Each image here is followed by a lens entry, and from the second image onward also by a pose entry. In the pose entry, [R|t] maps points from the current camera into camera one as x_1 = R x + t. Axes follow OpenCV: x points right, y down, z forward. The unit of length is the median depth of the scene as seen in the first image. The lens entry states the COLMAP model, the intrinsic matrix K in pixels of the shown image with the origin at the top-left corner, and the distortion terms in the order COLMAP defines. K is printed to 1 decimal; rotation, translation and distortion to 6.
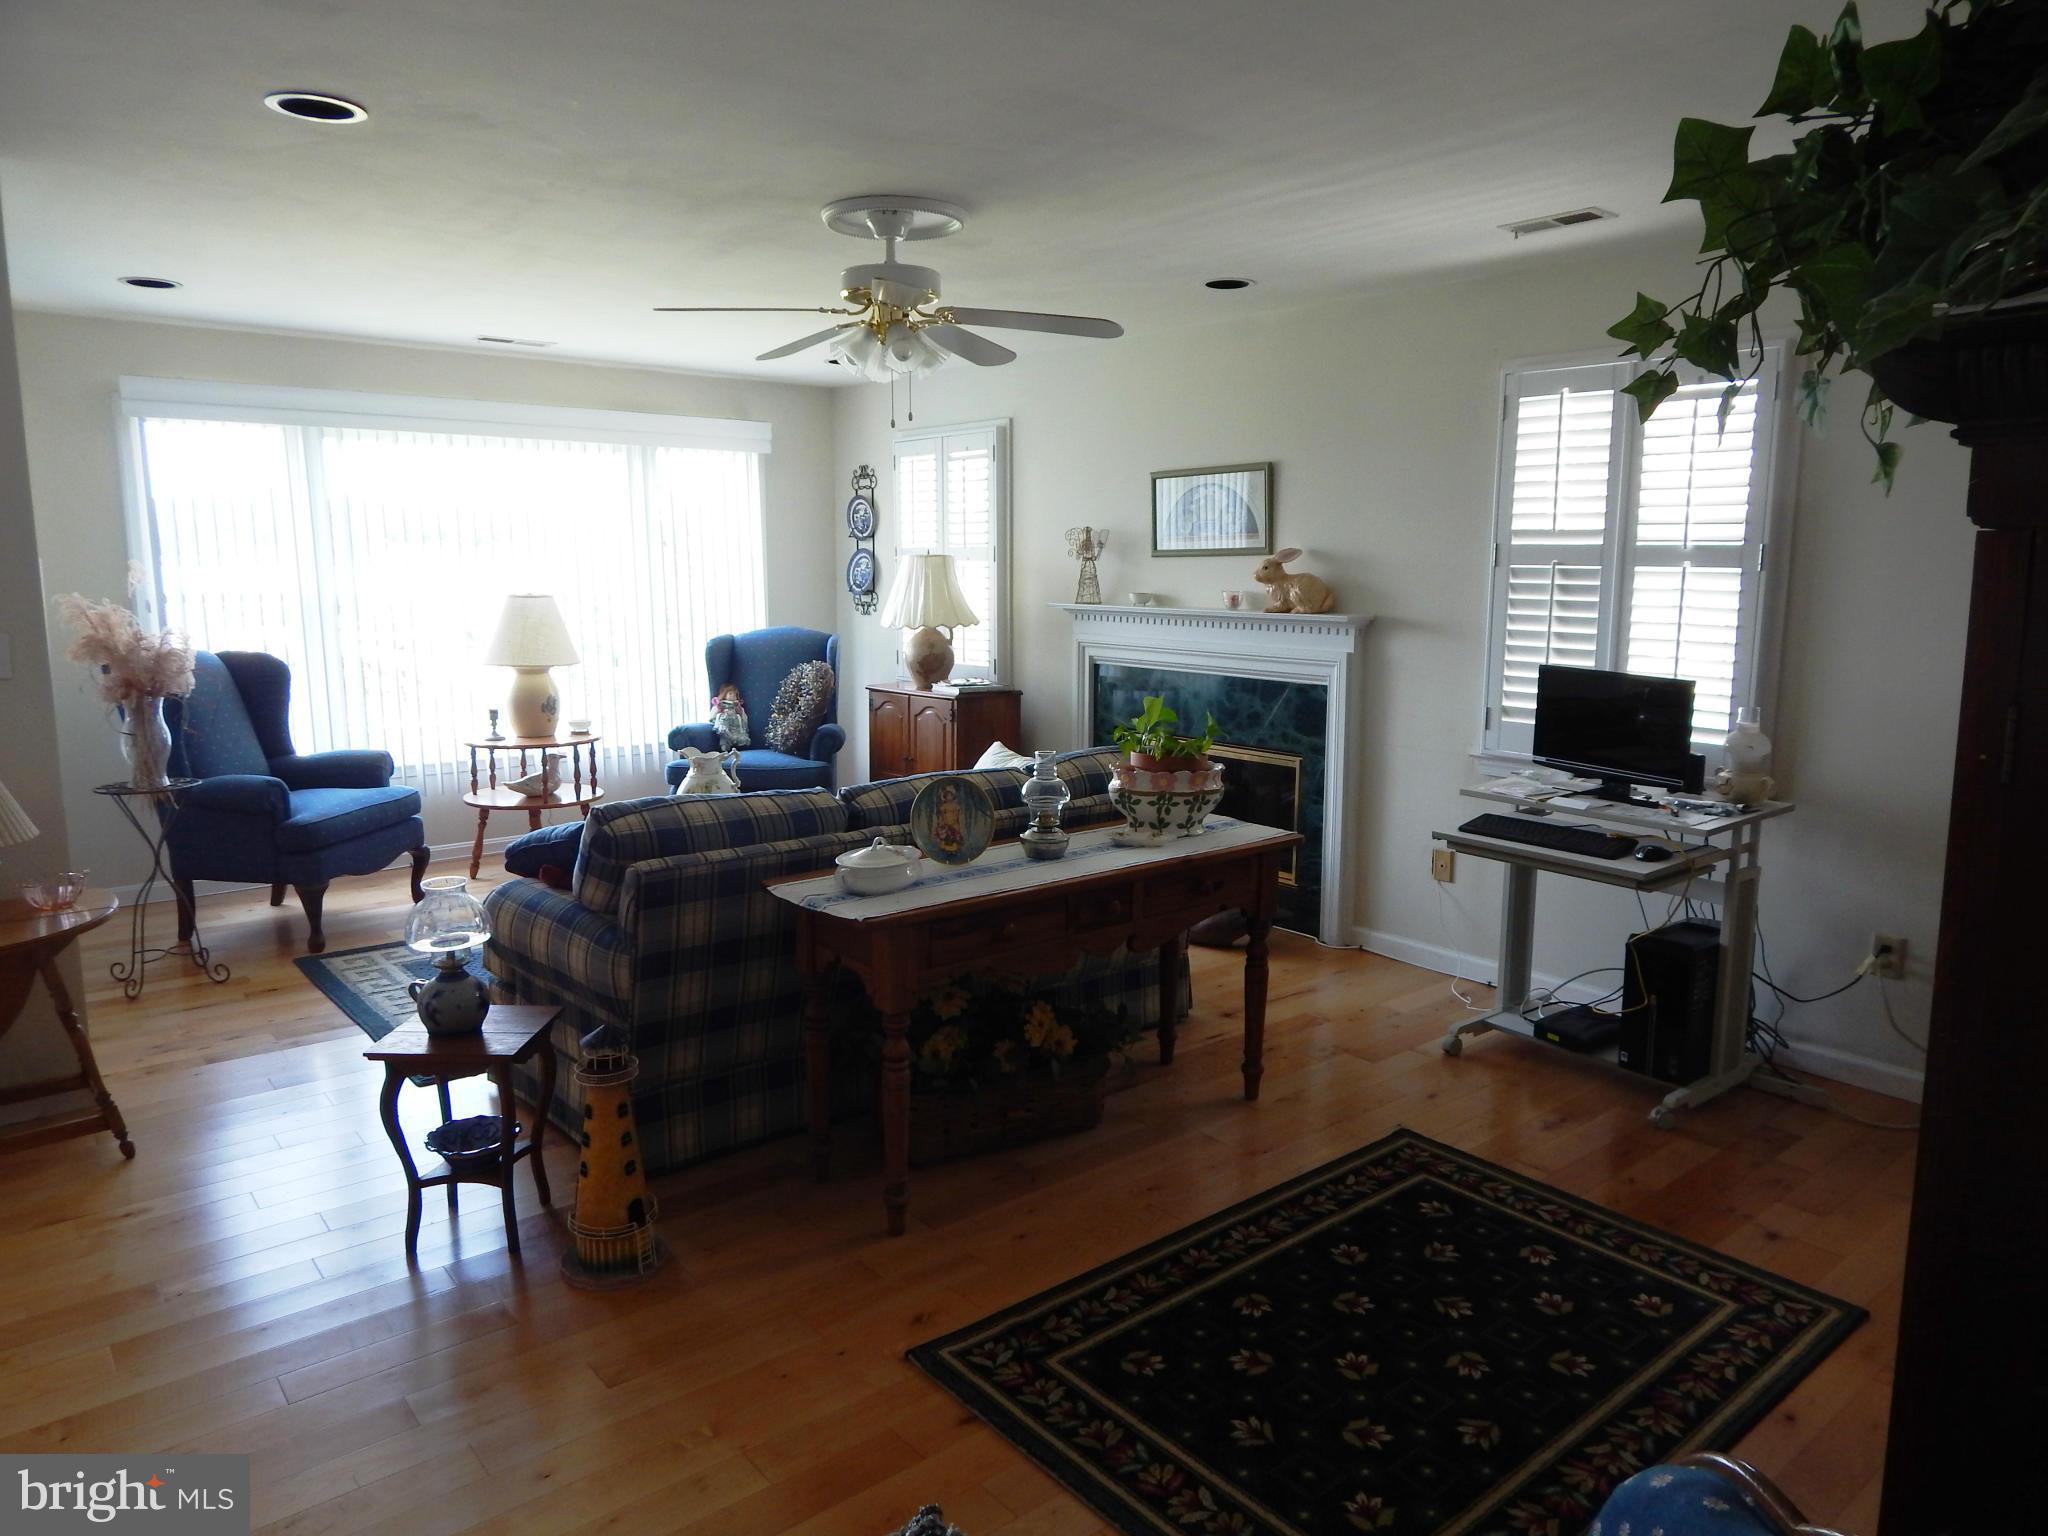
lens RADIAL K [[1328.3, 0, 1024.0], [0, 1328.3, 768.0], [0, 0, 1]] dist [-0.018244, 0.001333]
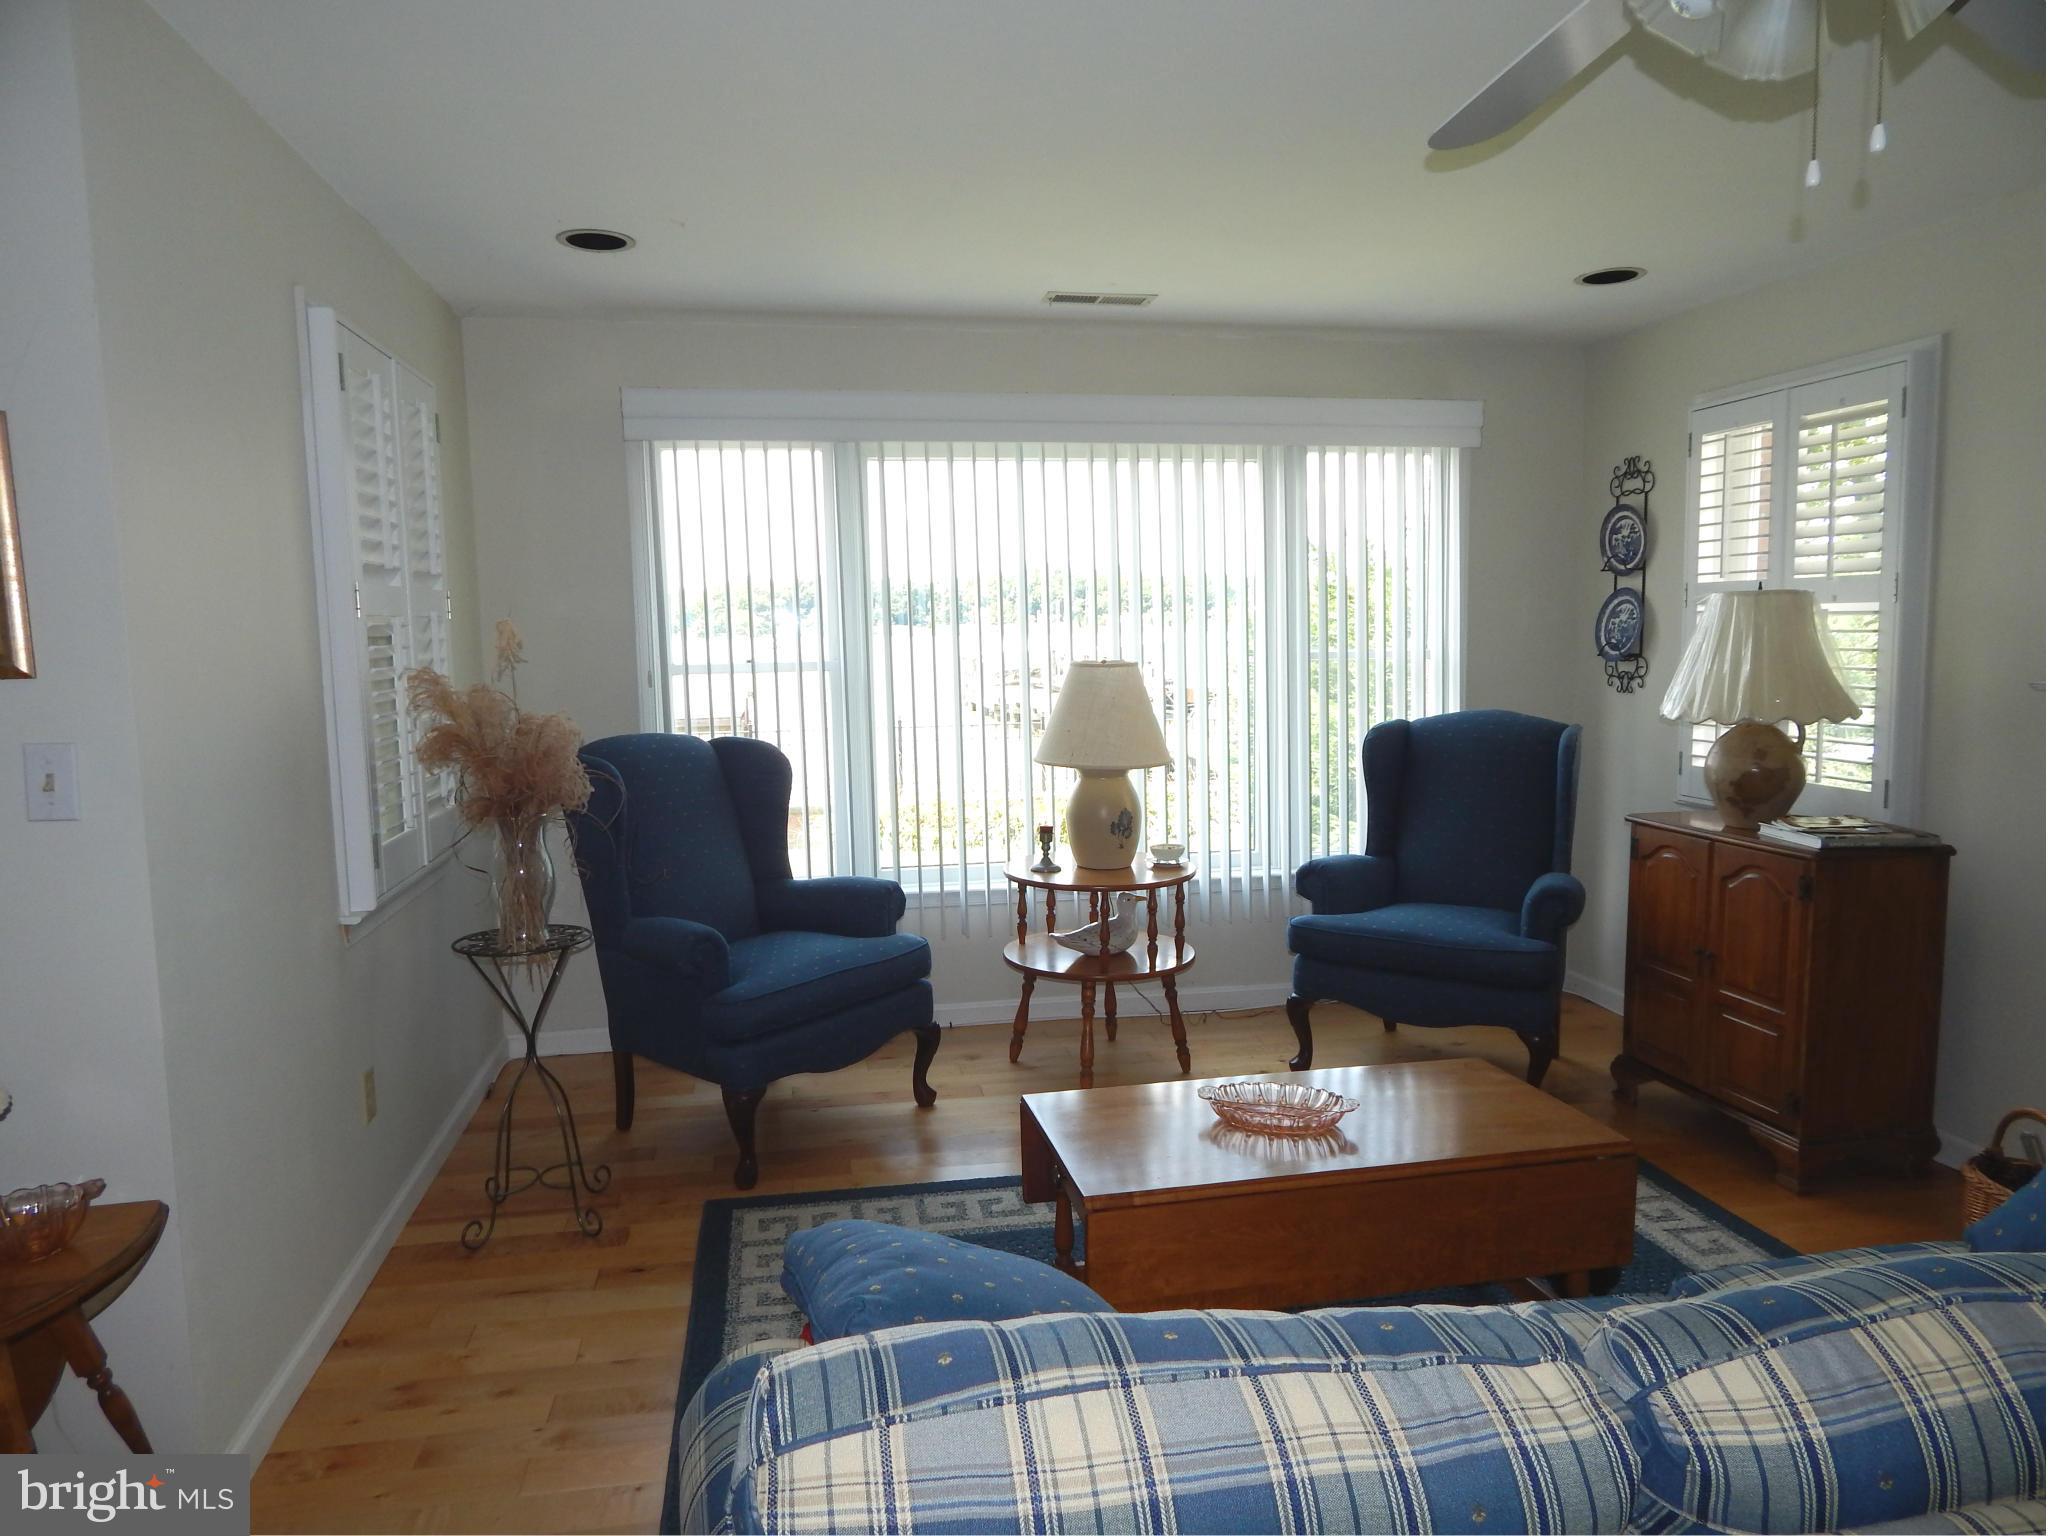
lens RADIAL K [[1328.3, 0, 1024.0], [0, 1328.3, 768.0], [0, 0, 1]] dist [-0.018244, 0.001333]
pose [[0.868156, 0.037928, -0.494840, -0.062579], [-0.059666, 0.997820, -0.028198, -0.051261], [0.492691, 0.054006, 0.868527, 0.360604]]
